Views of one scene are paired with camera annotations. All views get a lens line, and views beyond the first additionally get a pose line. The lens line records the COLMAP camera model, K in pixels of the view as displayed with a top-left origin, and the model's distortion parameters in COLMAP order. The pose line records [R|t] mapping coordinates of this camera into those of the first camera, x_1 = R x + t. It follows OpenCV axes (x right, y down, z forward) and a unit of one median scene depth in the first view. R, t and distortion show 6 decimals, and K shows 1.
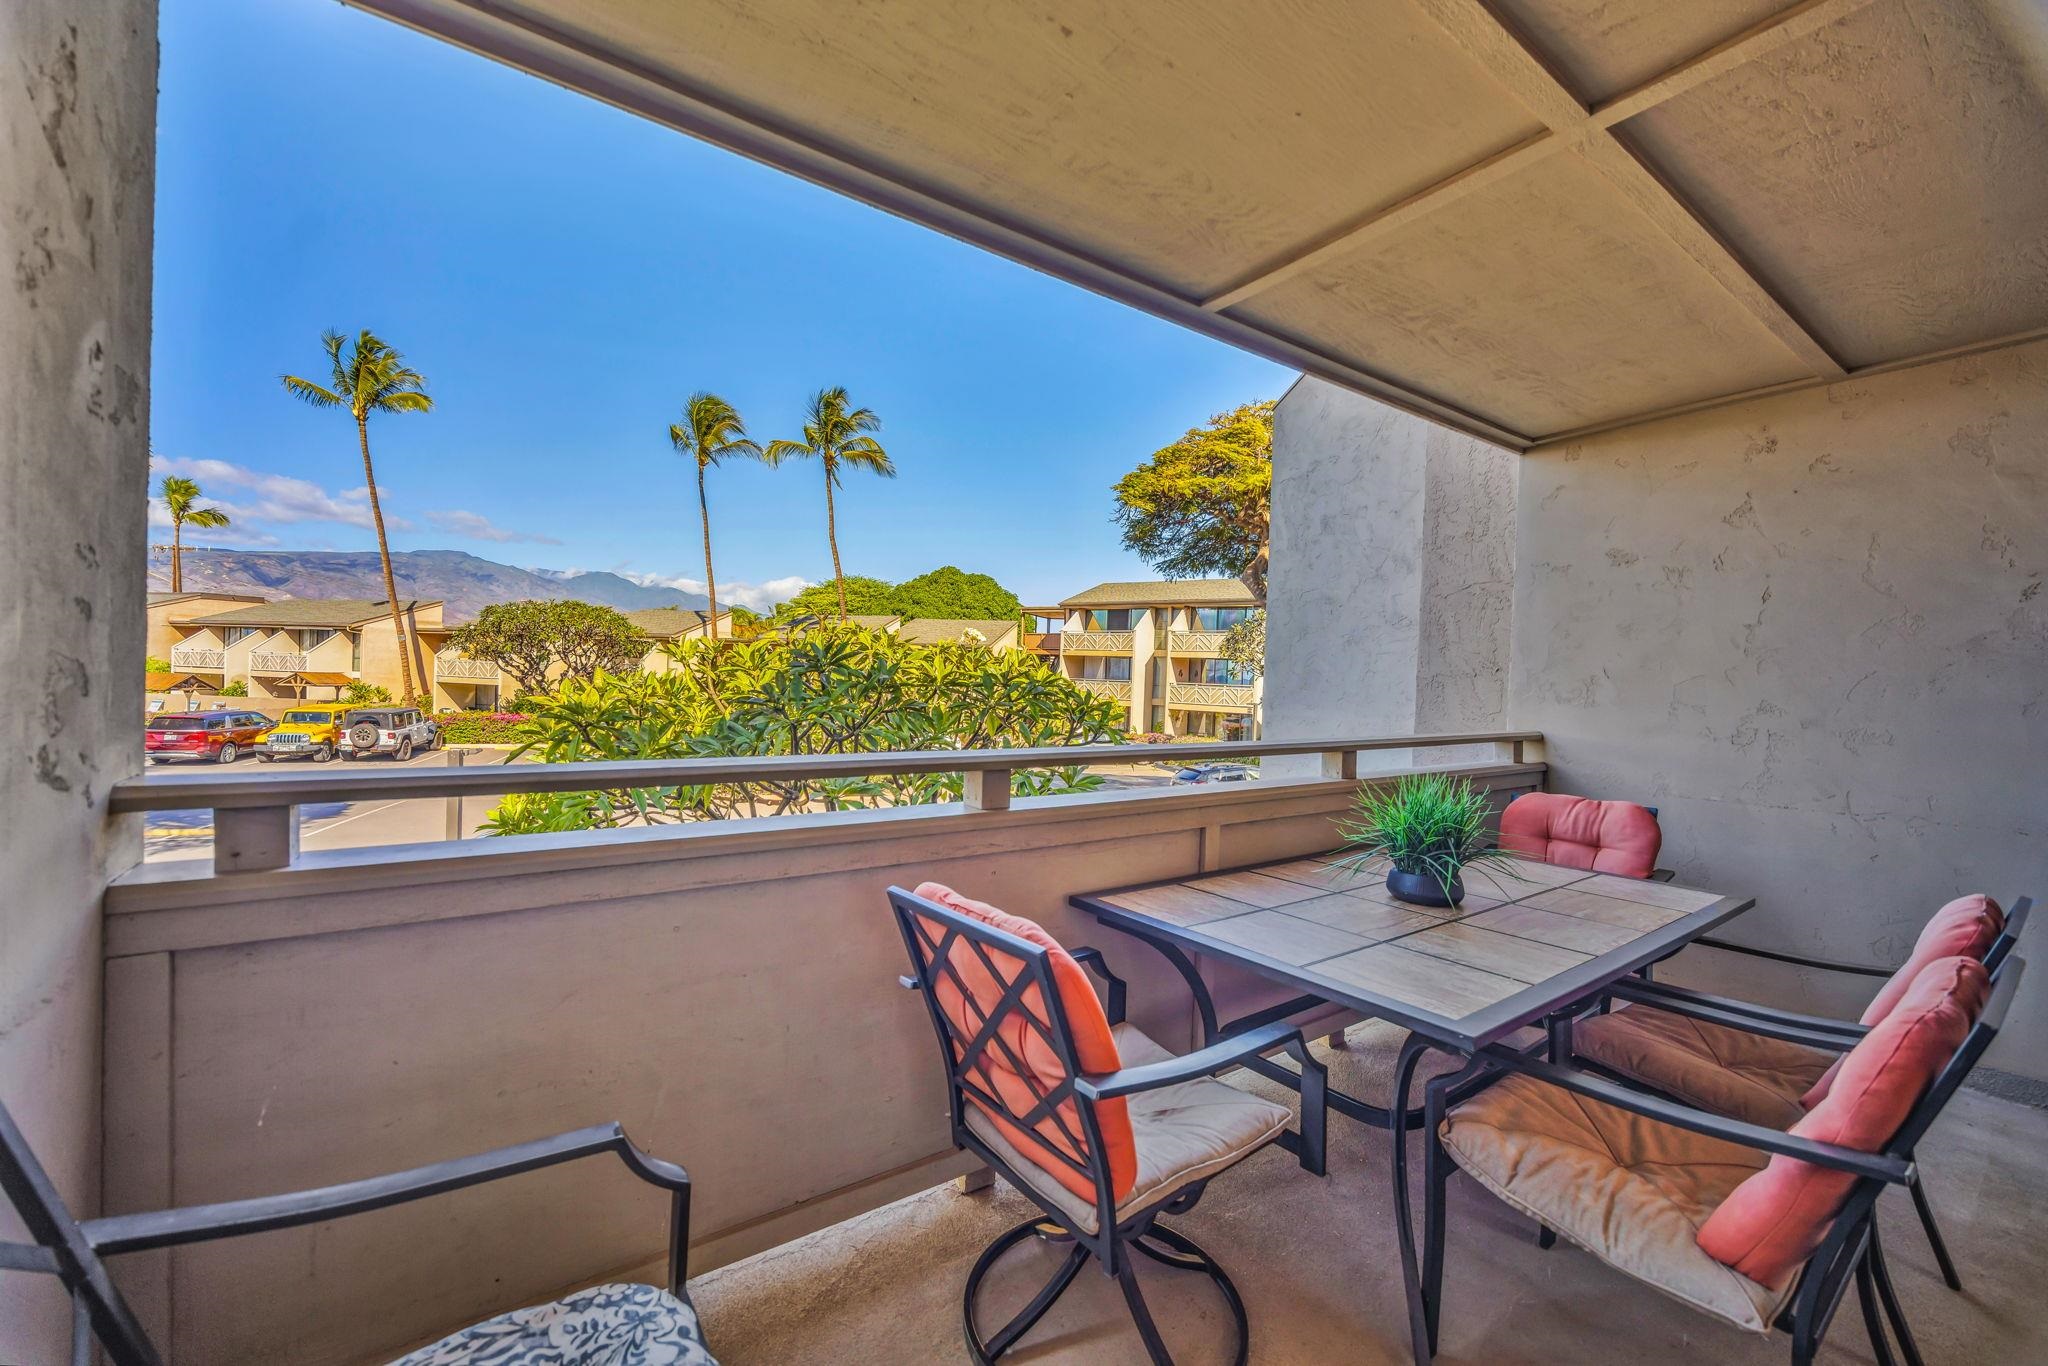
lens RADIAL K [[799.2, 0, 1016.5], [0, 799.2, 703.3], [0, 0, 1]] dist [-0.006122, 0.000723]
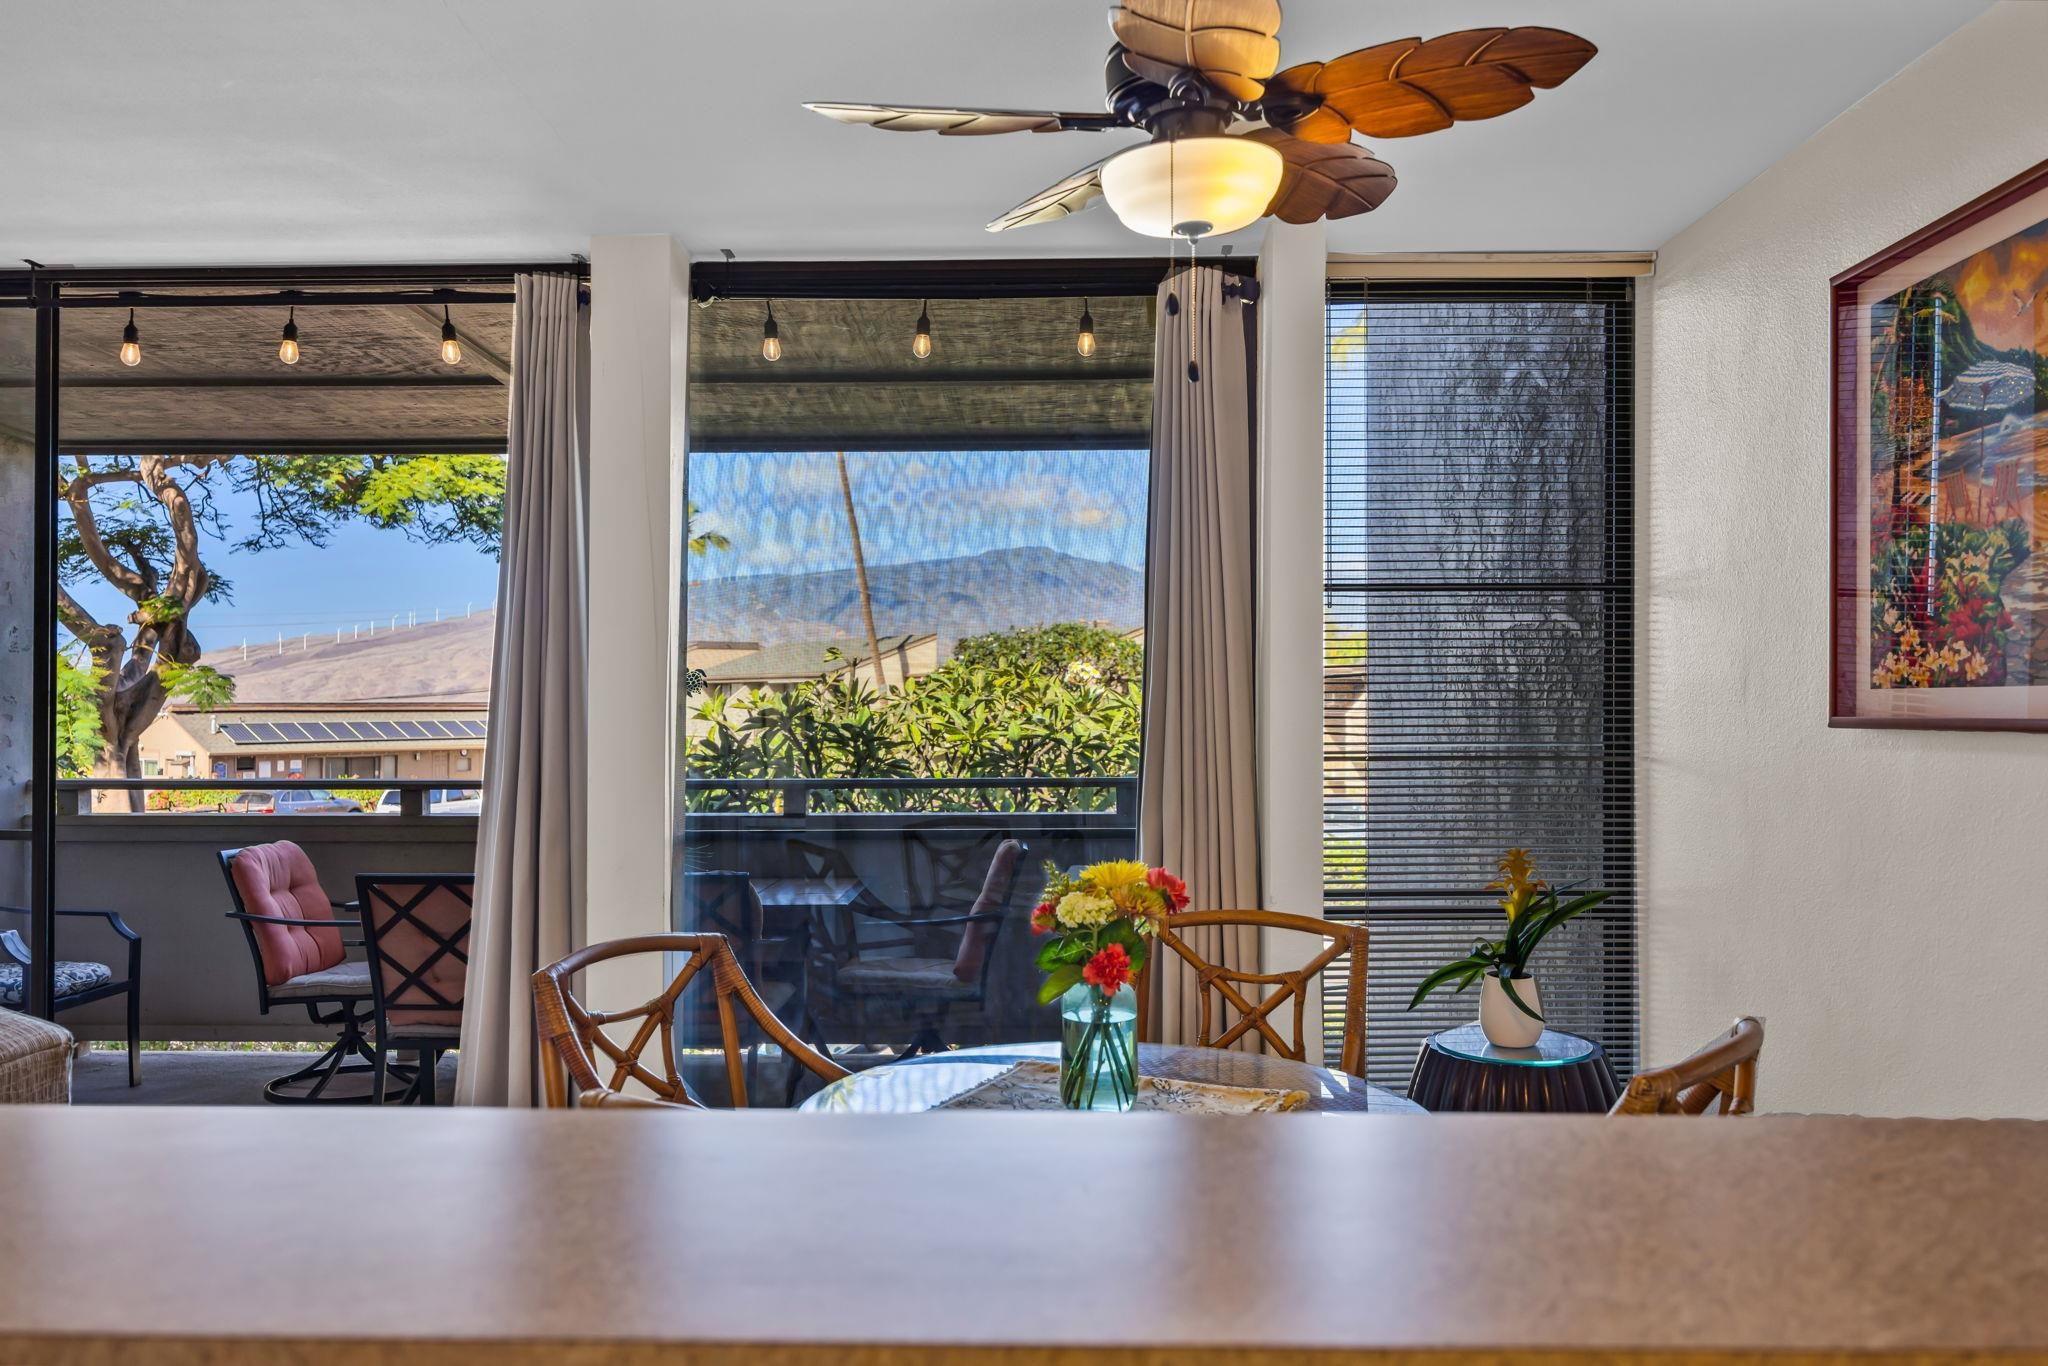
lens RADIAL K [[1538.1, 0, 1023.7], [0, 1538.1, 703.0], [0, 0, 1]] dist [-0.001551, -0.001552]
pose [[0.811374, -0.034774, -0.583492, 0.143871], [0.004134, 0.998545, -0.053761, 0.004215], [0.584513, 0.041208, 0.810337, -0.039691]]
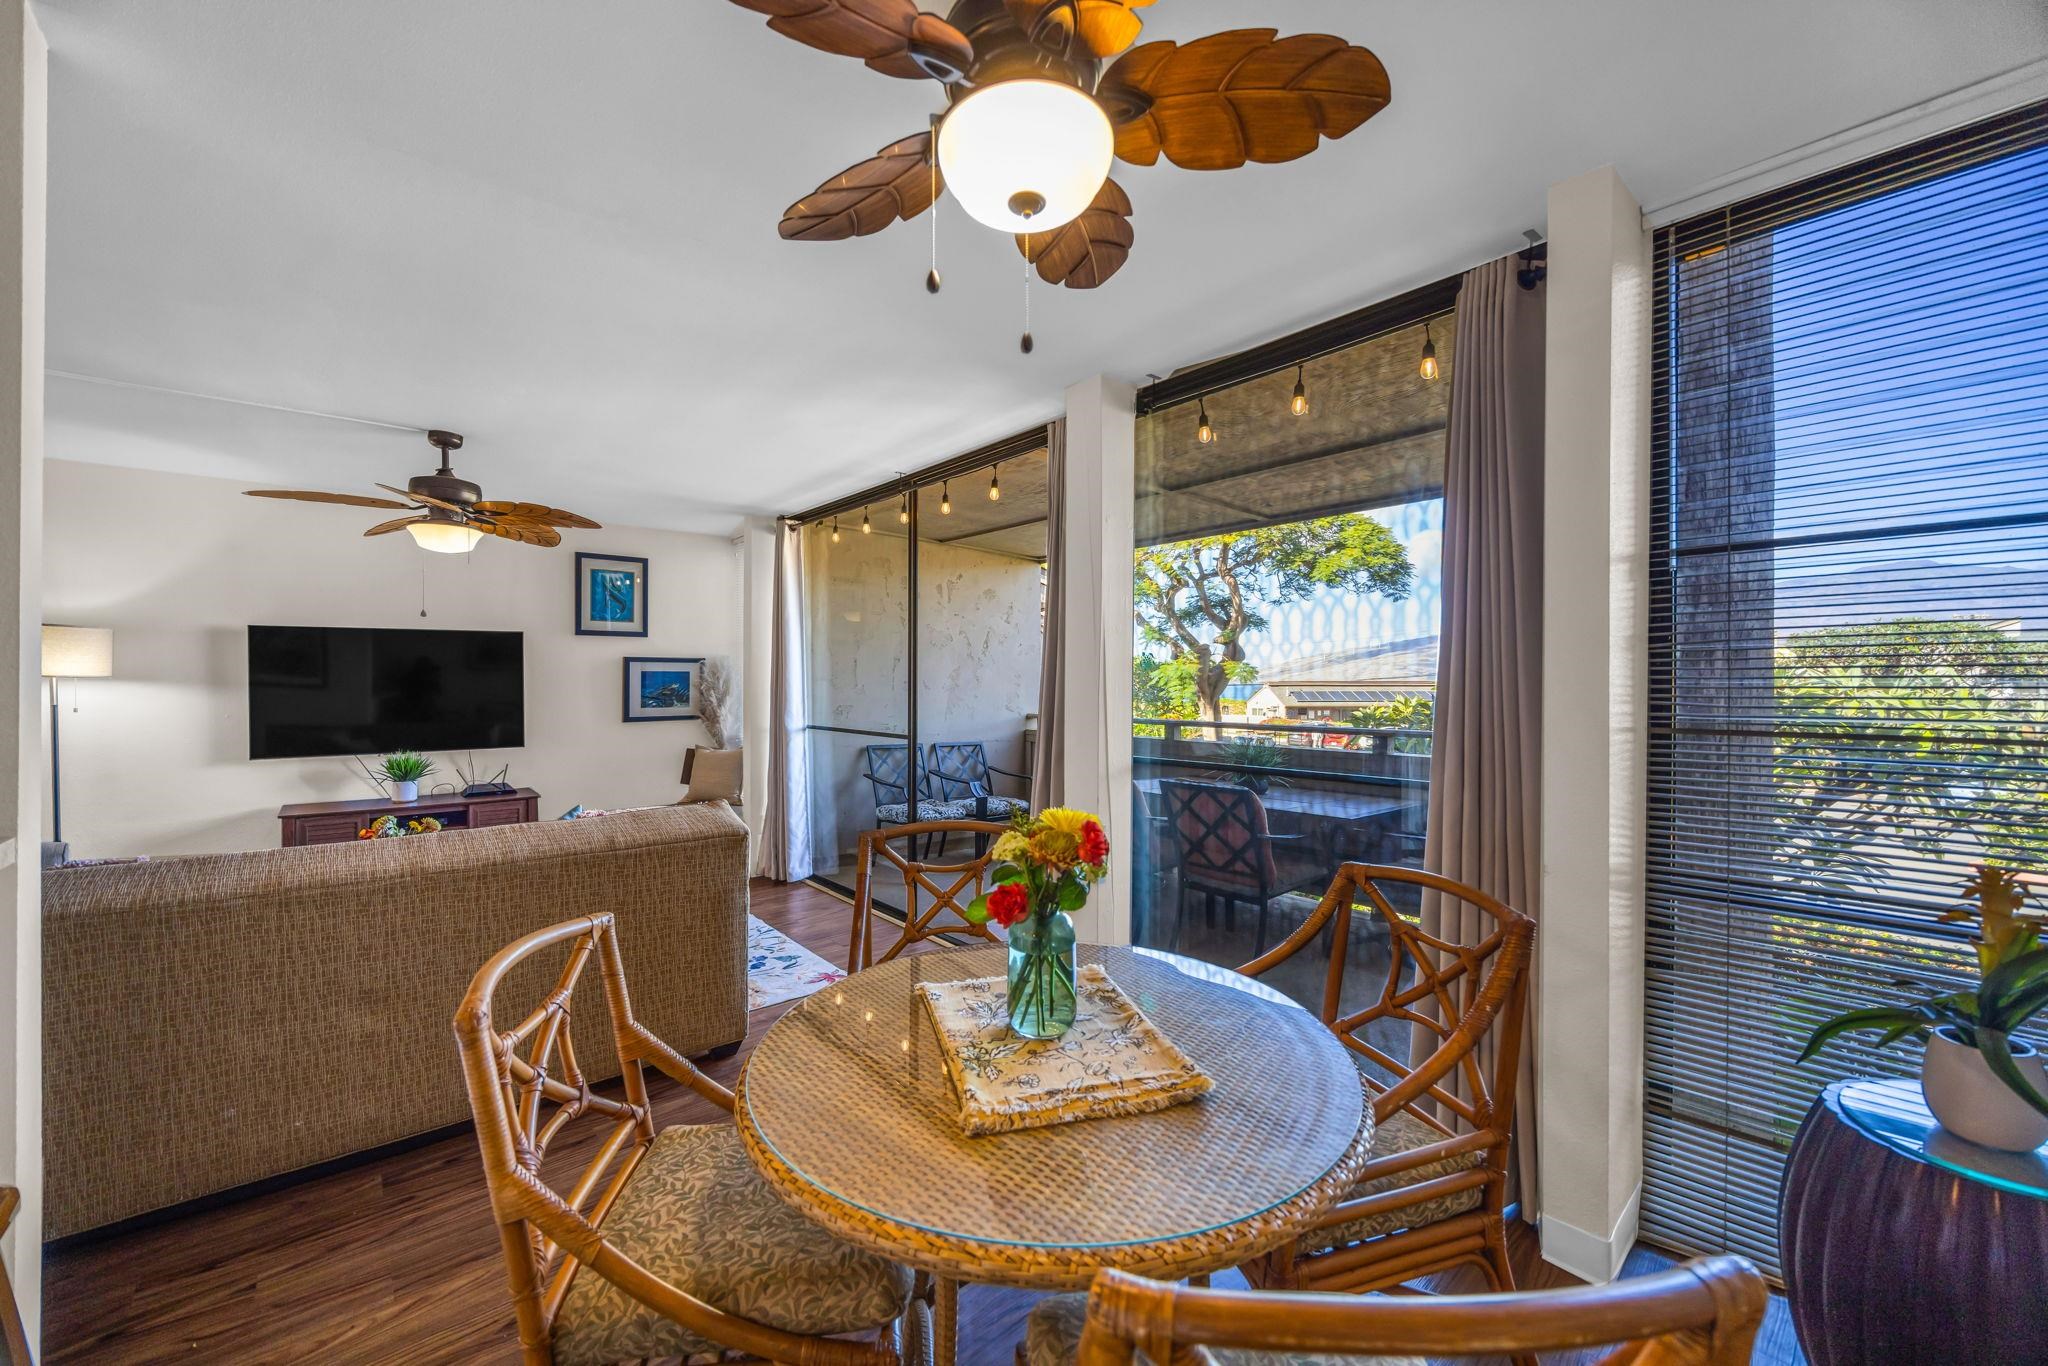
lens RADIAL K [[799.2, 0, 1012.5], [0, 799.2, 678.0], [0, 0, 1]] dist [-0.006122, 0.000723]
pose [[0.105228, -0.038547, -0.993701, 0.147100], [-0.038843, 0.998327, -0.042840, 0.003058], [0.993689, 0.043106, 0.103555, 0.007028]]
